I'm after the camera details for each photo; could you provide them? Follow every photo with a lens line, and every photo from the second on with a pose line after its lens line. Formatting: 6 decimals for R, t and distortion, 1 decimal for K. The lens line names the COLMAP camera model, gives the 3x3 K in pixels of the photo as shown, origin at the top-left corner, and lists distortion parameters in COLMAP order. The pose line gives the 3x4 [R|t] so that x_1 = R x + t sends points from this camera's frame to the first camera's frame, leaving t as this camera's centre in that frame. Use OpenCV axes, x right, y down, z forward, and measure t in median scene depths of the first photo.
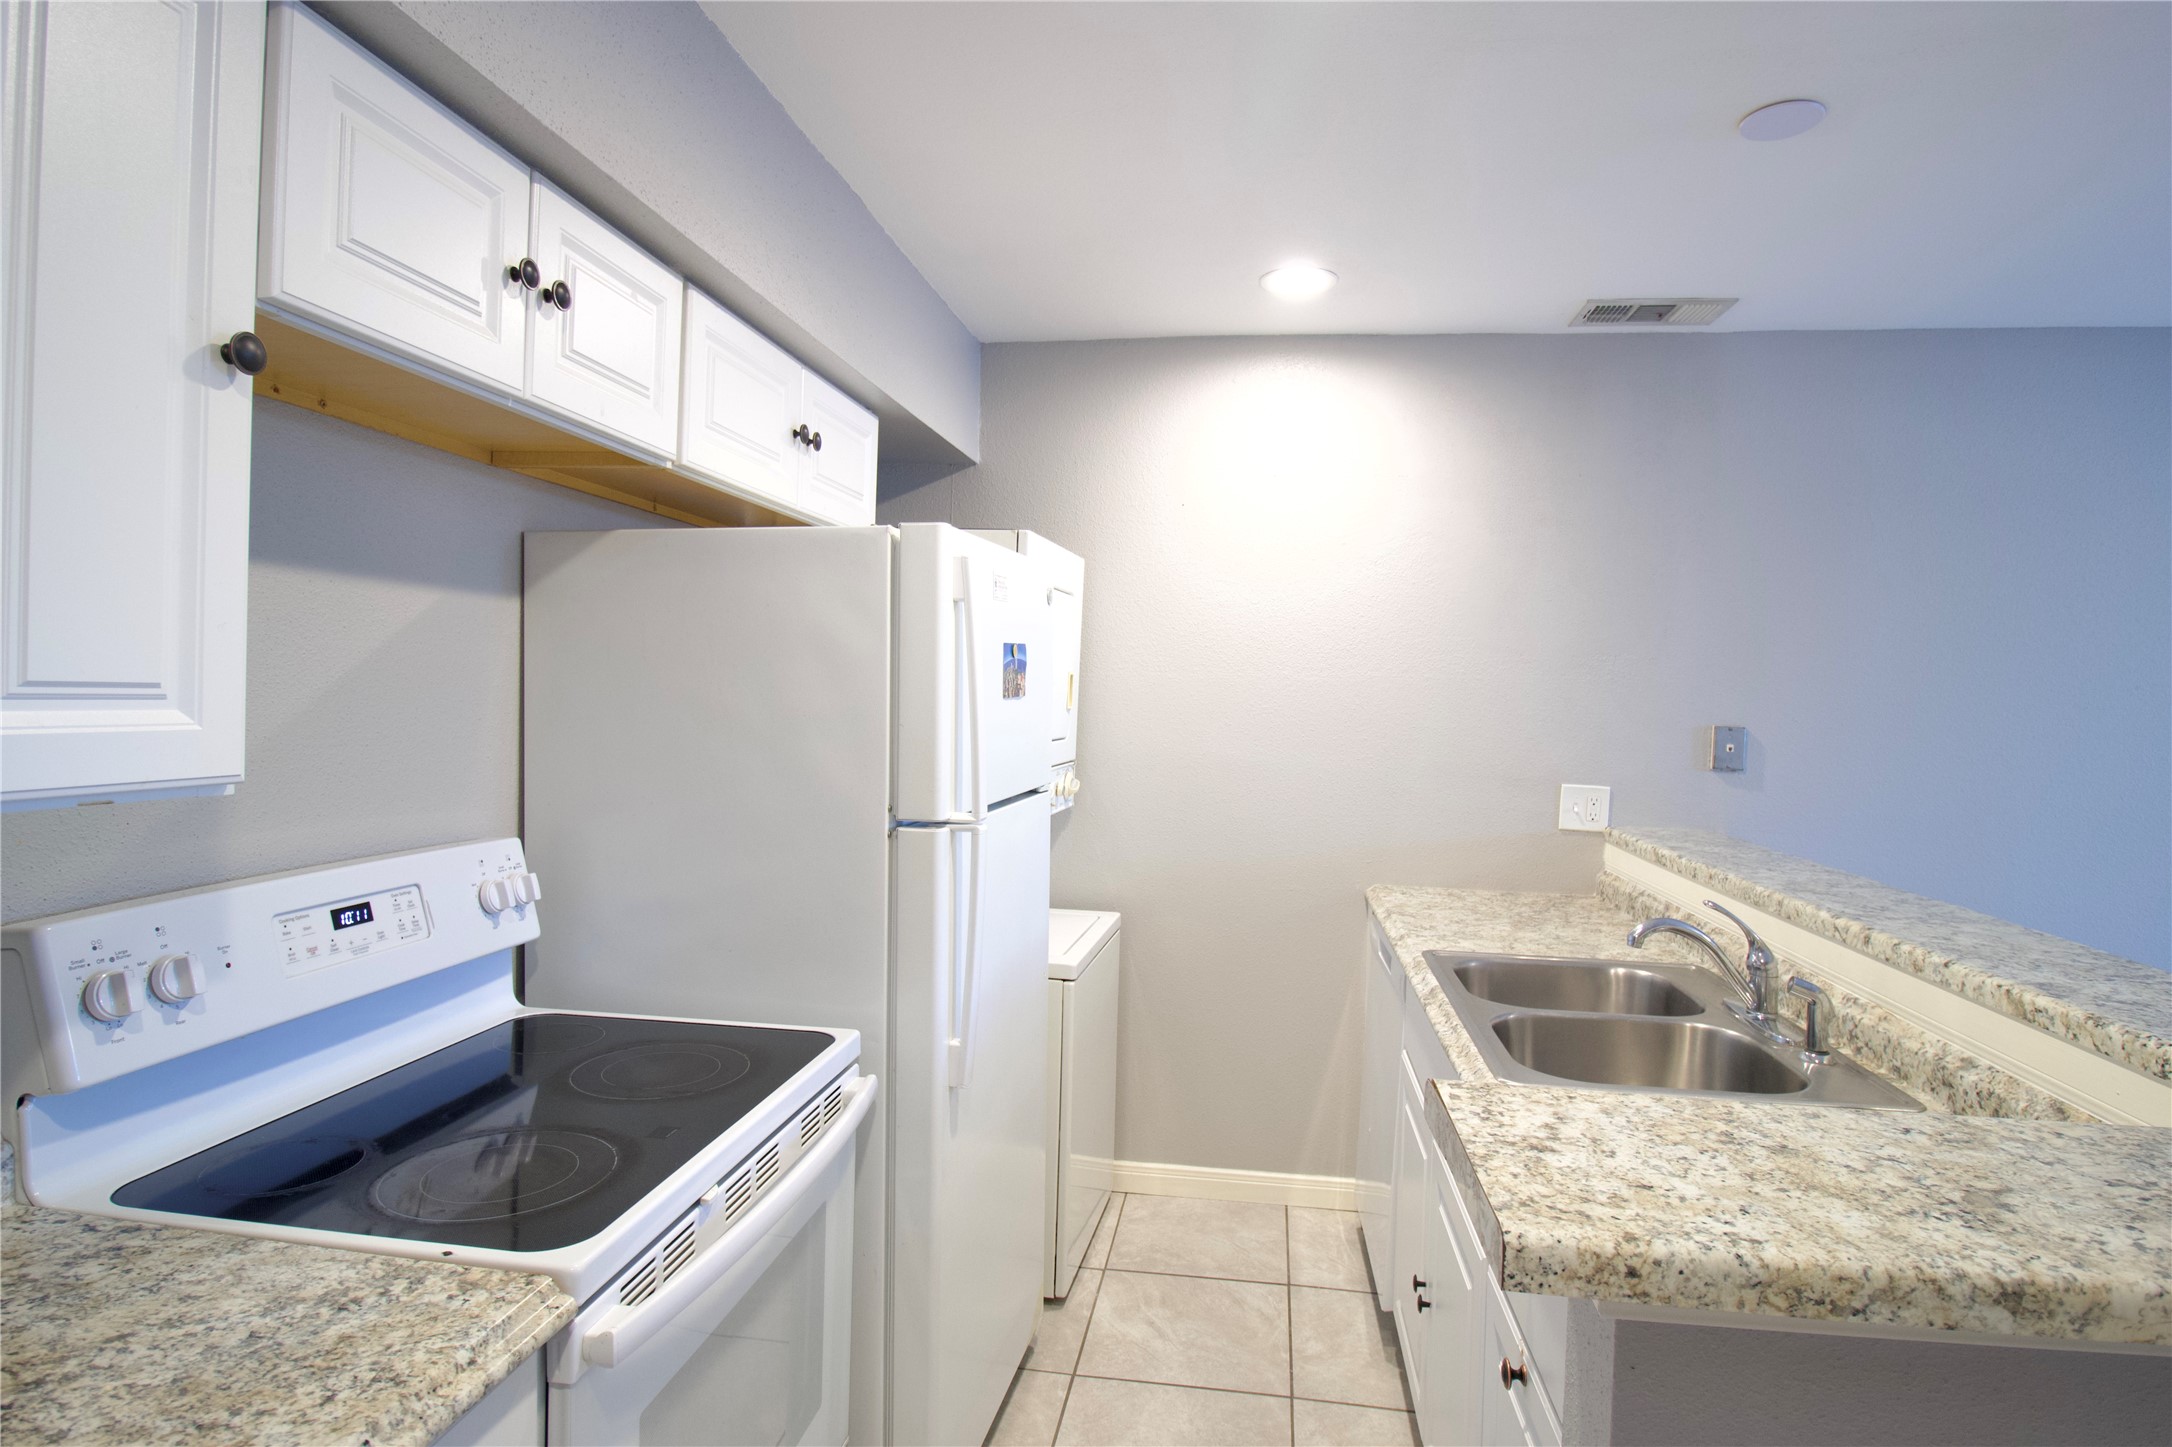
lens RADIAL K [[1140.1, 0, 1090.3], [0, 1140.1, 717.7], [0, 0, 1]] dist [-0.021020, -0.002093]
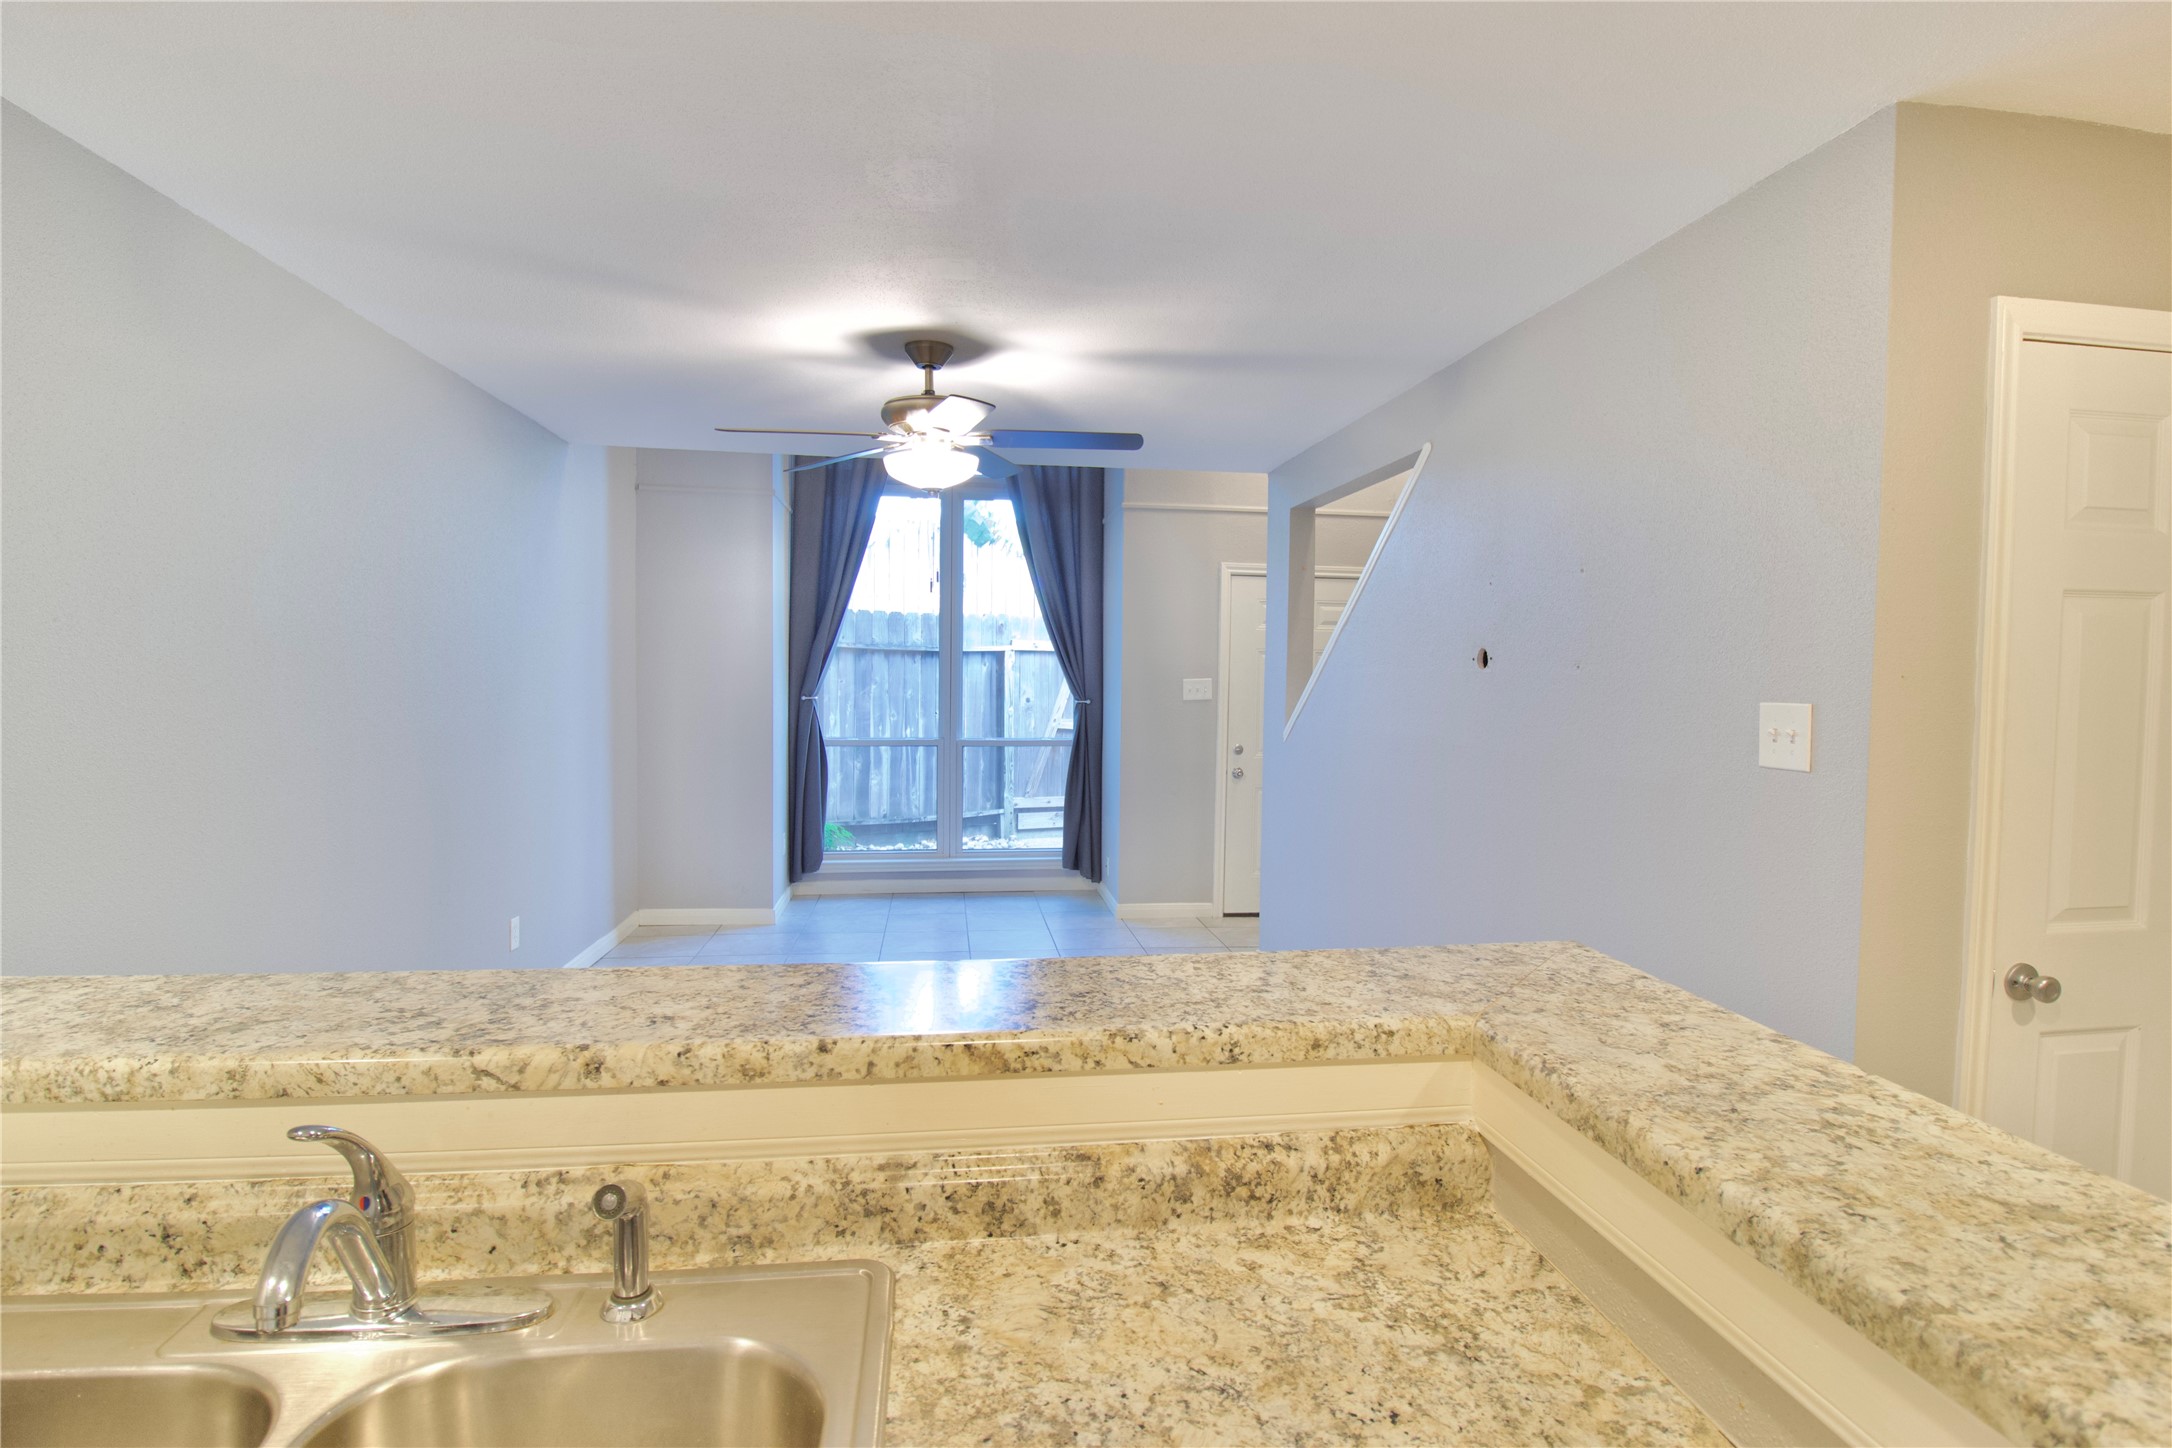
lens RADIAL K [[1140.1, 0, 1090.9], [0, 1140.1, 718.5], [0, 0, 1]] dist [-0.021020, -0.002093]
pose [[-0.287106, -0.086895, 0.953949, 0.089936], [0.000128, 0.995873, 0.090752, -0.045304], [-0.957899, 0.026178, -0.285910, 1.166751]]
